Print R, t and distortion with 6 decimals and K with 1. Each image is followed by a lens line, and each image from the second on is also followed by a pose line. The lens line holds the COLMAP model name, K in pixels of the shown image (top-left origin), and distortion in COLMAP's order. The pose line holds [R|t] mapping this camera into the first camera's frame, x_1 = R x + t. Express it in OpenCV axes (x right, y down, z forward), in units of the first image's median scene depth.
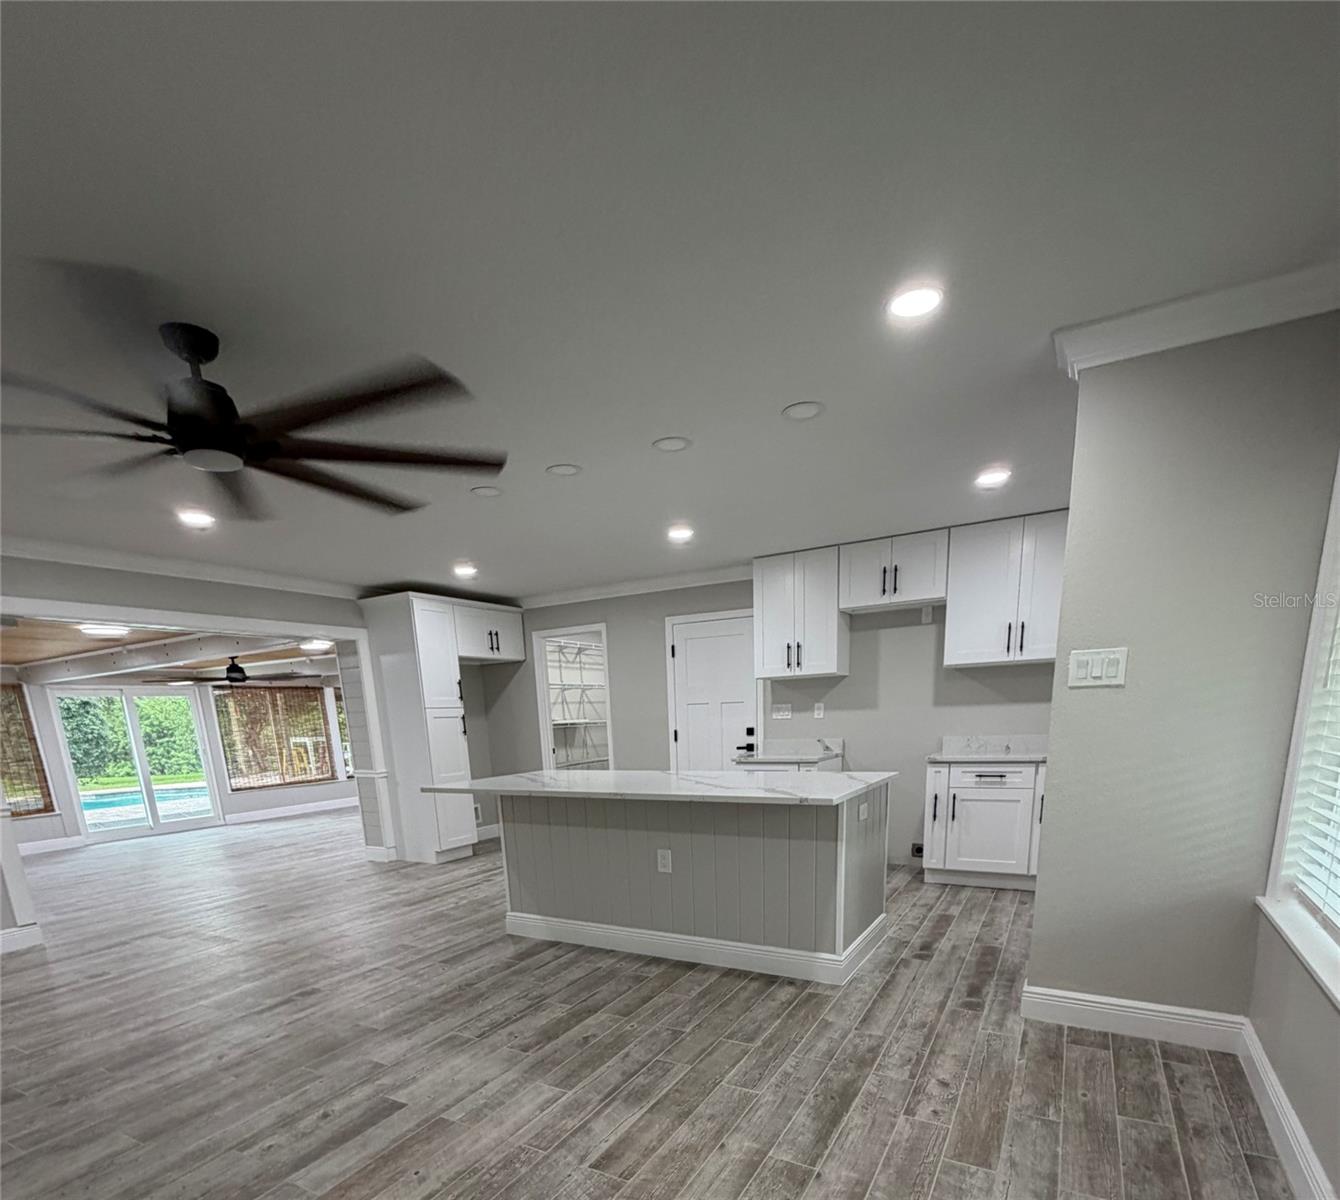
lens RADIAL K [[1107.6, 0, 668.9], [0, 1107.6, 600.9], [0, 0, 1]] dist [0.003329, 0.000628]
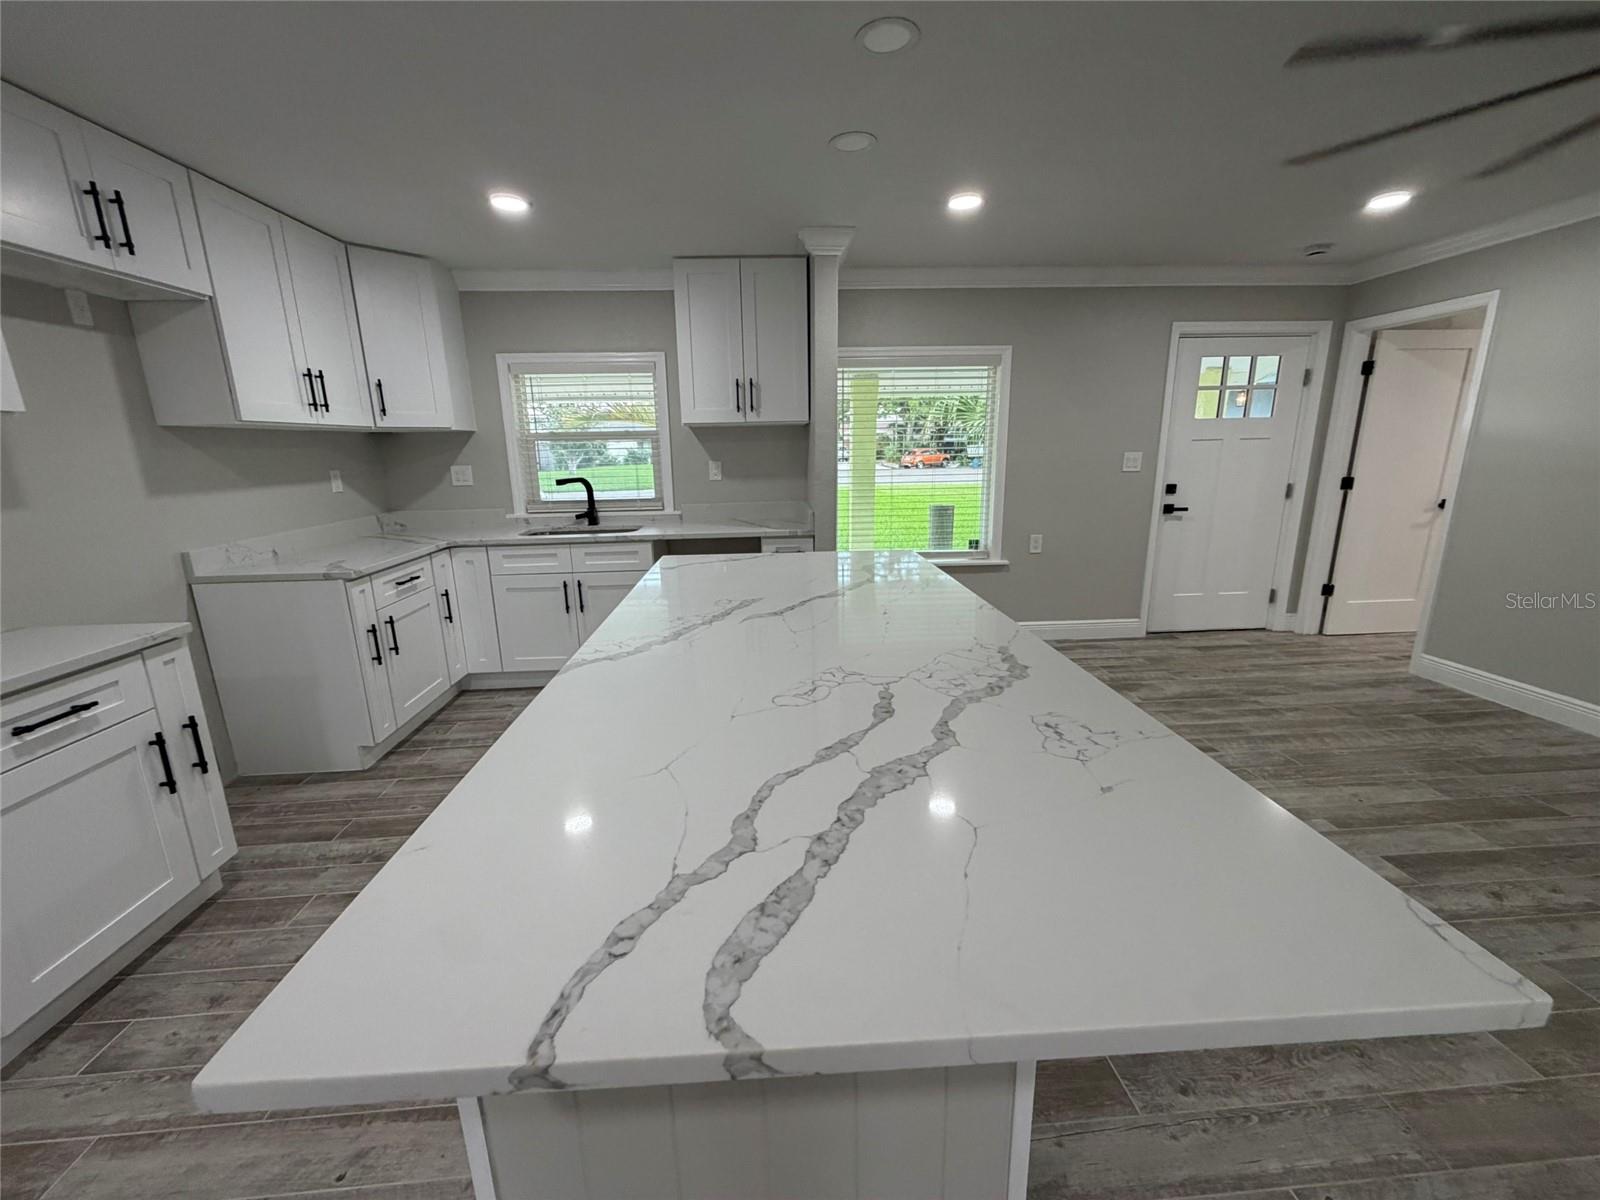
lens RADIAL K [[637.6, 0, 801.6], [0, 637.6, 597.3], [0, 0, 1]] dist [-0.001929, 0.000508]
pose [[-0.585595, -0.130644, 0.800007, -0.188874], [-0.034186, 0.990029, 0.136651, 0.088949], [-0.809883, 0.052673, -0.584222, 0.915772]]
